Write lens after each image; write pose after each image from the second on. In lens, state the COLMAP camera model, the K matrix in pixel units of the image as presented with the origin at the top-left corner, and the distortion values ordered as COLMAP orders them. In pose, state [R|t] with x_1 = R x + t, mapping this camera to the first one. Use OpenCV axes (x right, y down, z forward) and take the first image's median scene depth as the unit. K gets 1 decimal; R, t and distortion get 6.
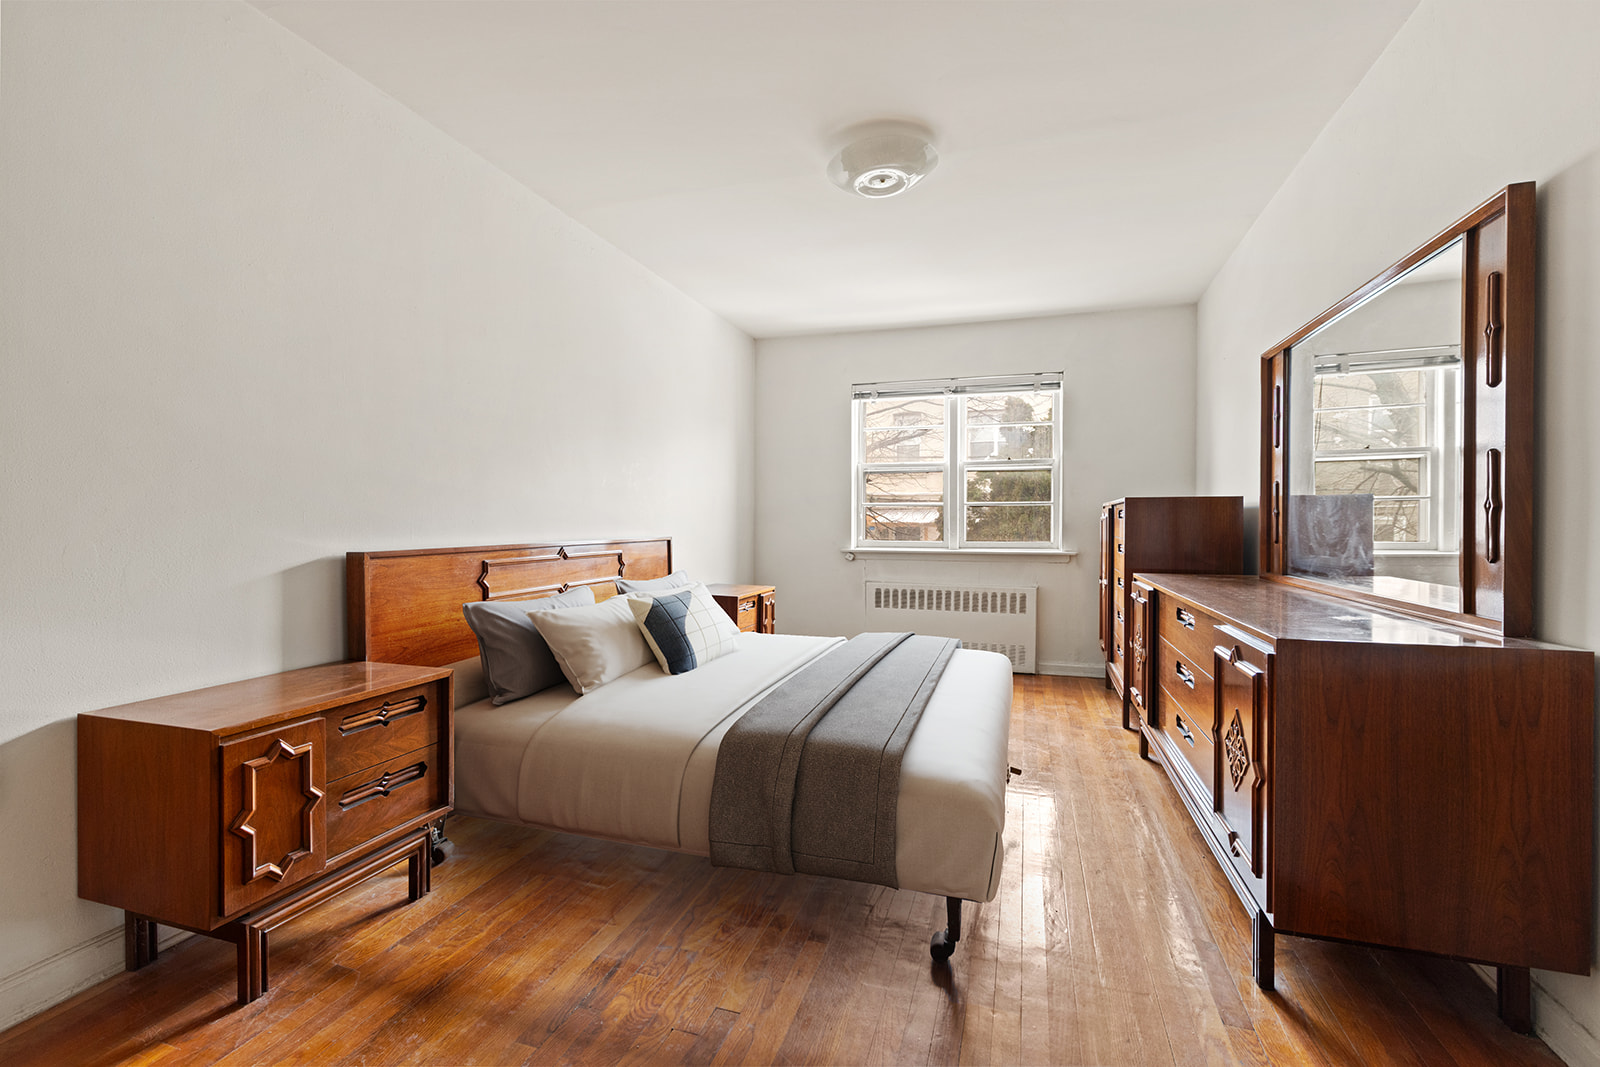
lens RADIAL K [[716.5, 0, 796.7], [0, 716.5, 520.2], [0, 0, 1]] dist [0.002524, 0.000608]
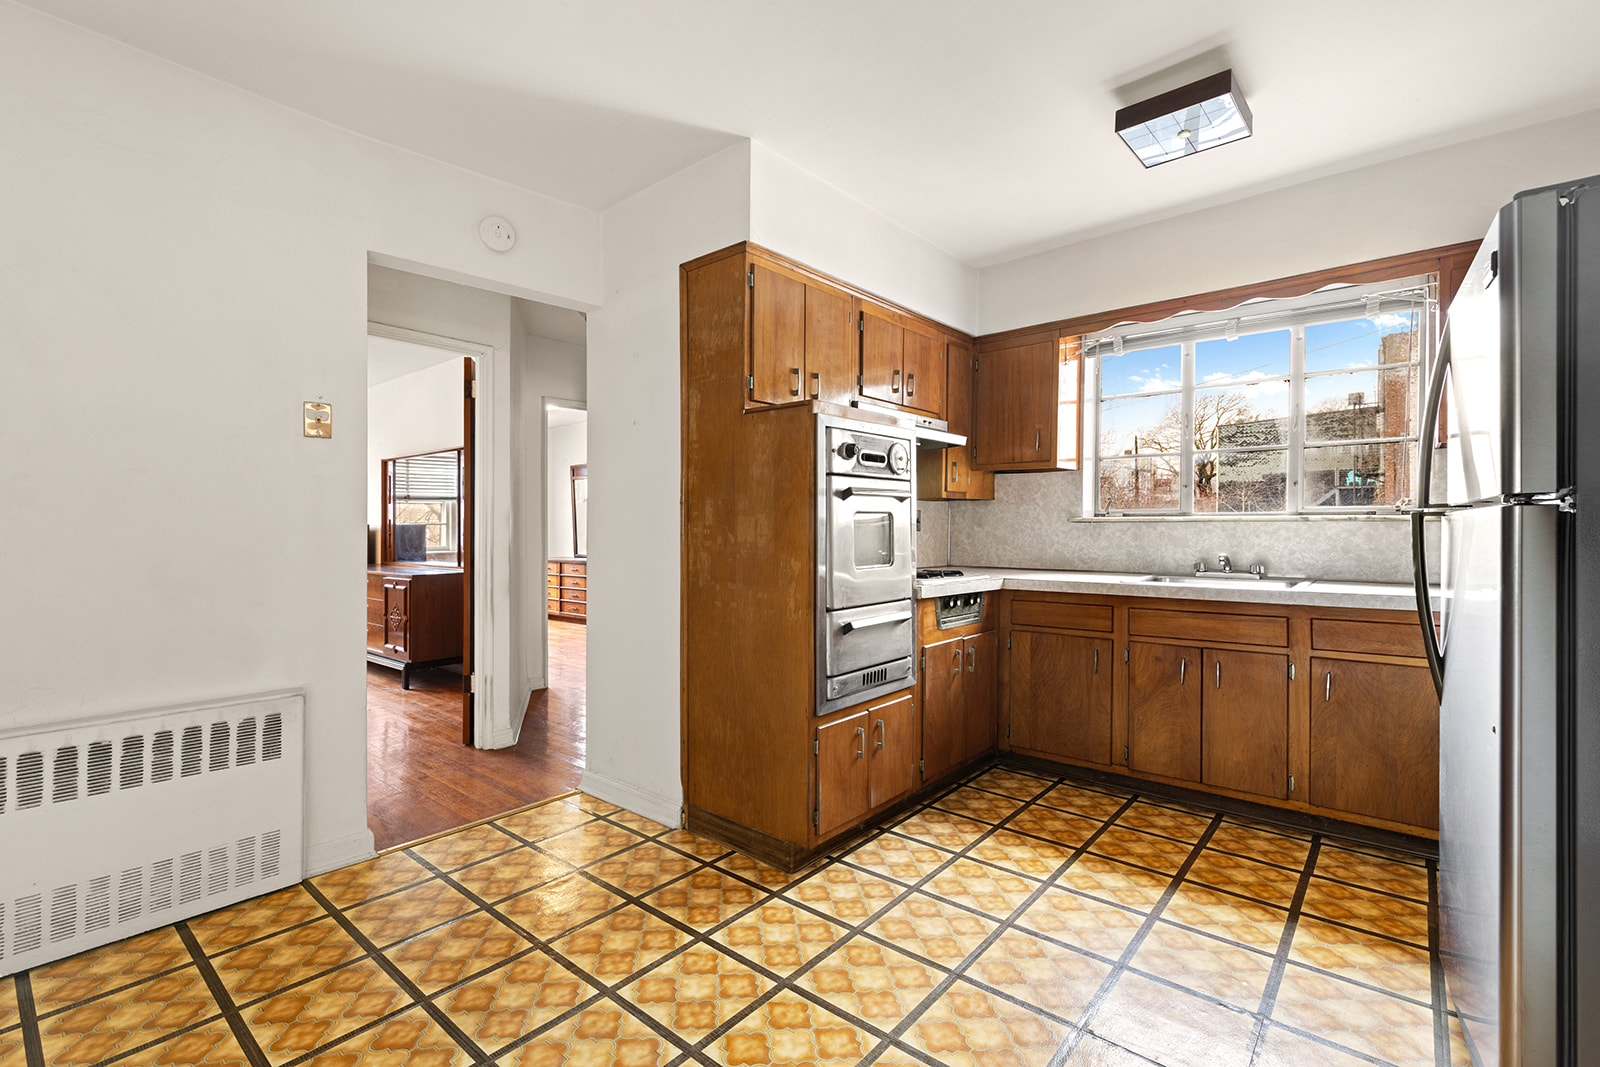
lens RADIAL K [[716.5, 0, 797.4], [0, 716.5, 528.9], [0, 0, 1]] dist [0.002524, 0.000608]
pose [[0.375441, -0.004554, 0.926835, -0.926639], [0.005499, 0.999981, 0.002686, -0.023718], [-0.926830, 0.004088, 0.375459, -1.011680]]
